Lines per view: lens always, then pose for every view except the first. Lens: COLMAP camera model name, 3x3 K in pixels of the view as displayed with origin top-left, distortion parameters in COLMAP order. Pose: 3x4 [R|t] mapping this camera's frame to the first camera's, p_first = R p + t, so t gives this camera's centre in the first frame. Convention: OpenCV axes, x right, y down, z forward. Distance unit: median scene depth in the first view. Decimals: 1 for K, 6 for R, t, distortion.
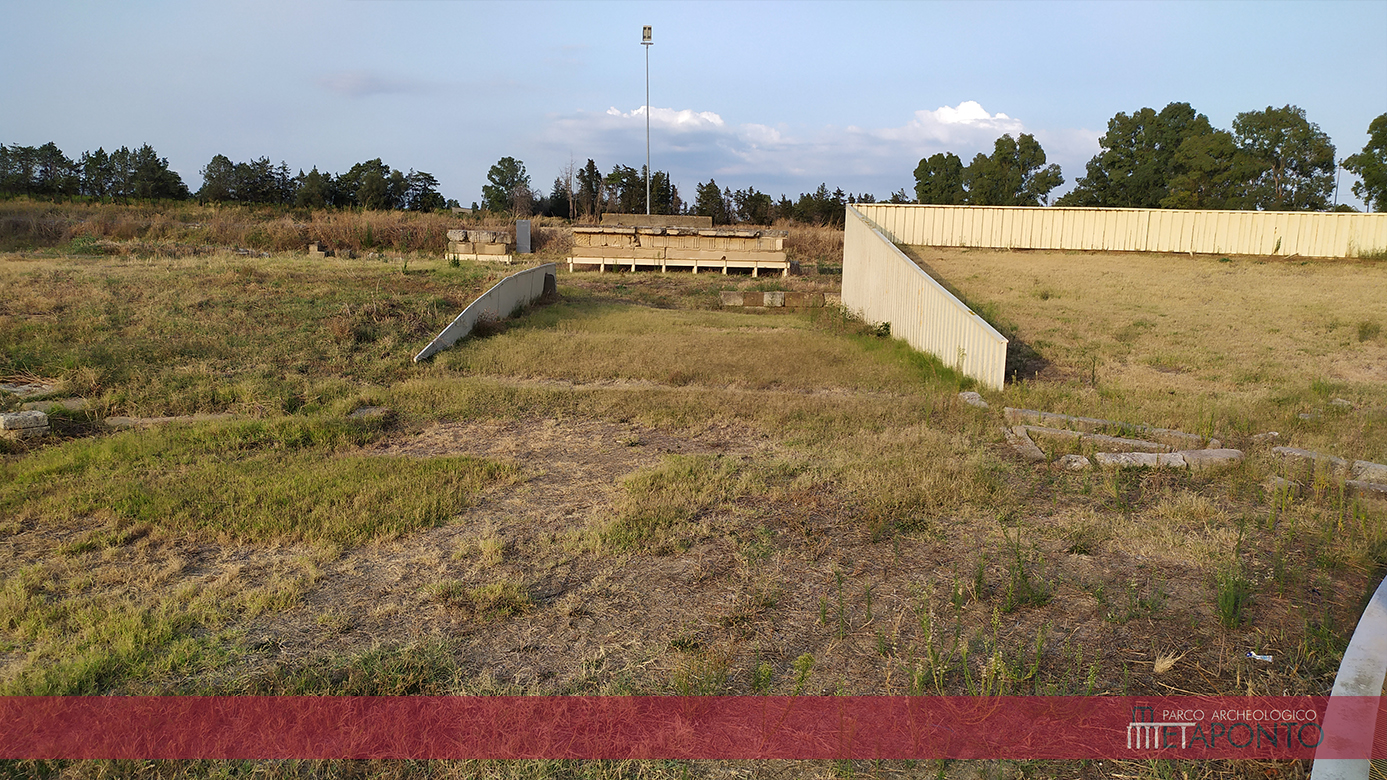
lens RADIAL K [[1013.8, 0, 690.3], [0, 1013.8, 388.9], [0, 0, 1]] dist [0.080832, -0.136136]
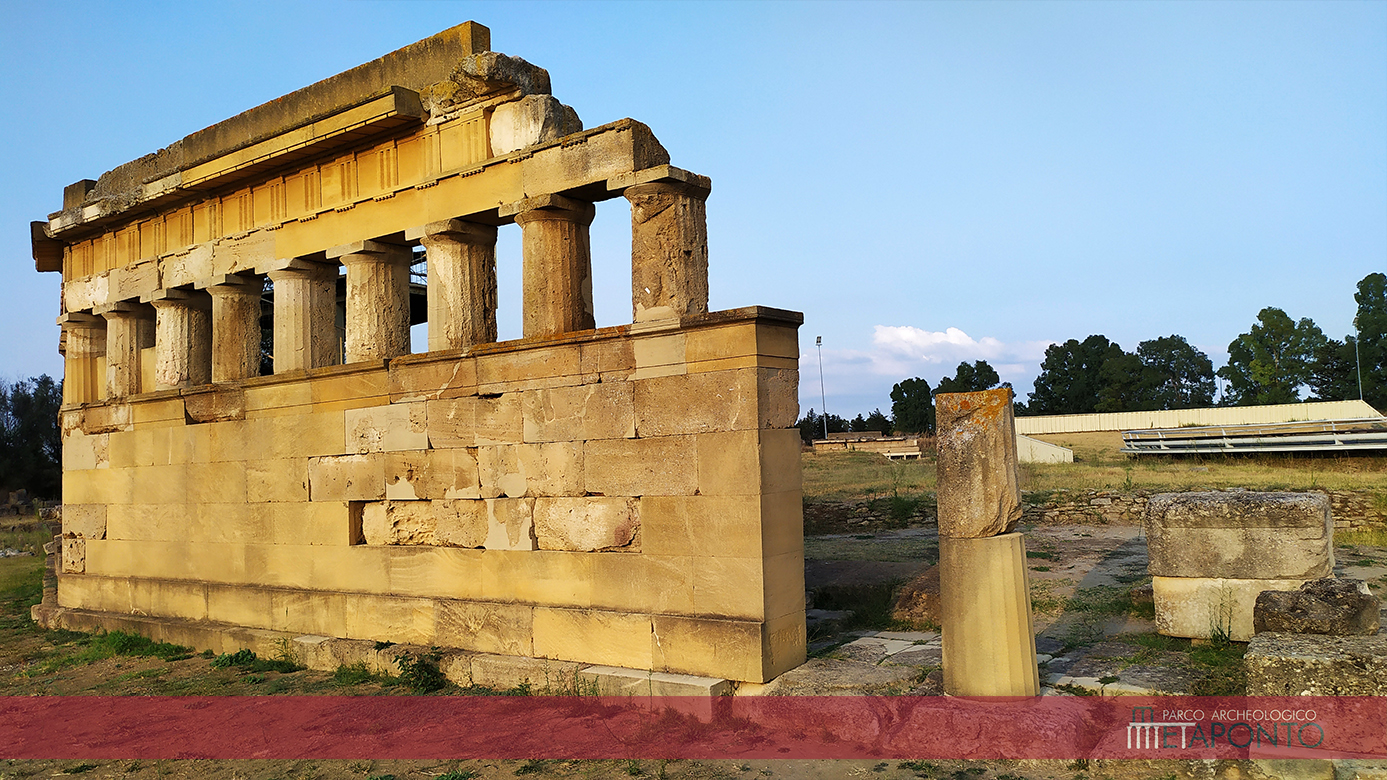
lens RADIAL K [[1037.2, 0, 693.5], [0, 1037.2, 390.0], [0, 0, 1]] dist [0.053371, -0.039977]
pose [[0.996036, -0.065283, 0.060425, -0.102311], [0.076987, 0.972932, -0.217890, 0.037235], [-0.044564, 0.221678, 0.974101, -0.220170]]
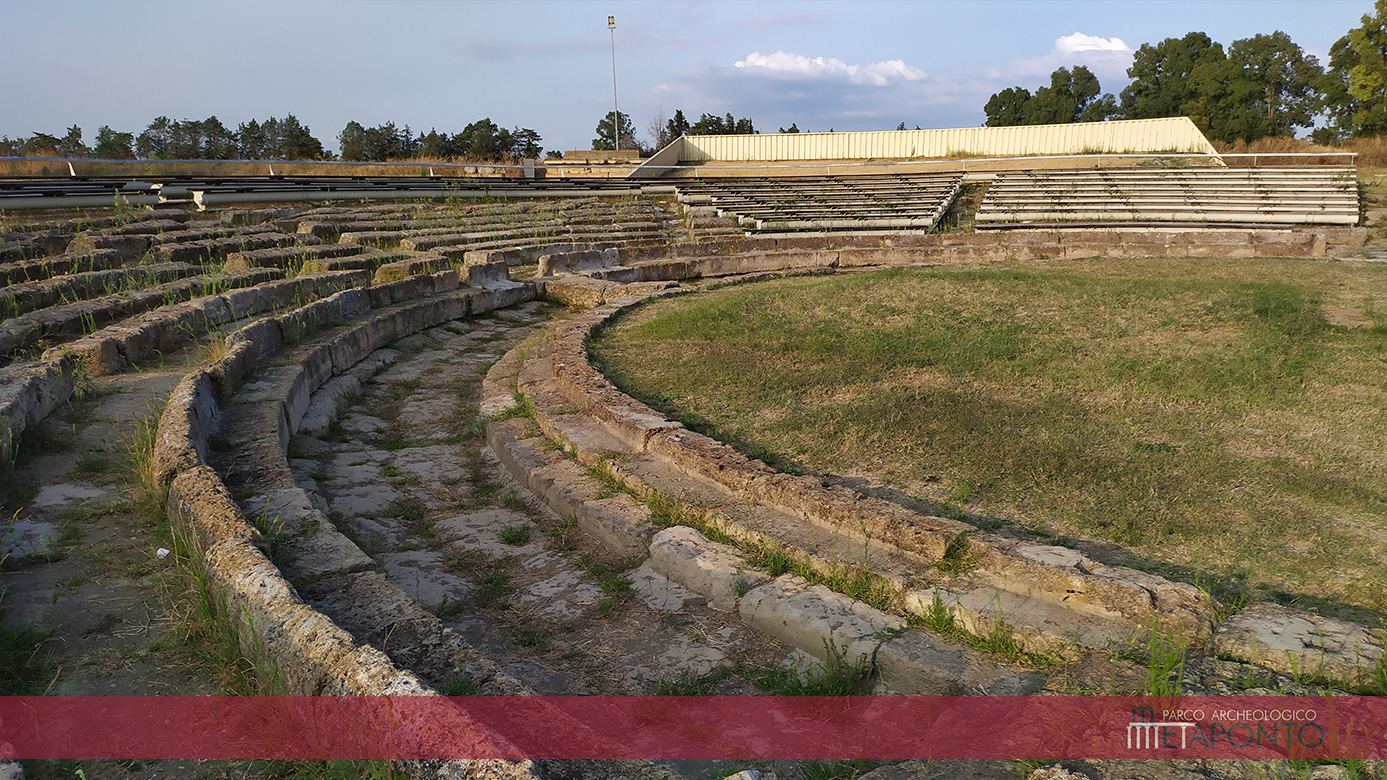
lens RADIAL K [[1013.8, 0, 690.3], [0, 1013.8, 388.9], [0, 0, 1]] dist [0.080832, -0.136136]
pose [[0.991813, -0.011440, -0.127184, 0.061973], [0.017611, 0.998716, 0.047500, 0.024264], [0.126477, -0.049351, 0.990741, -0.107391]]
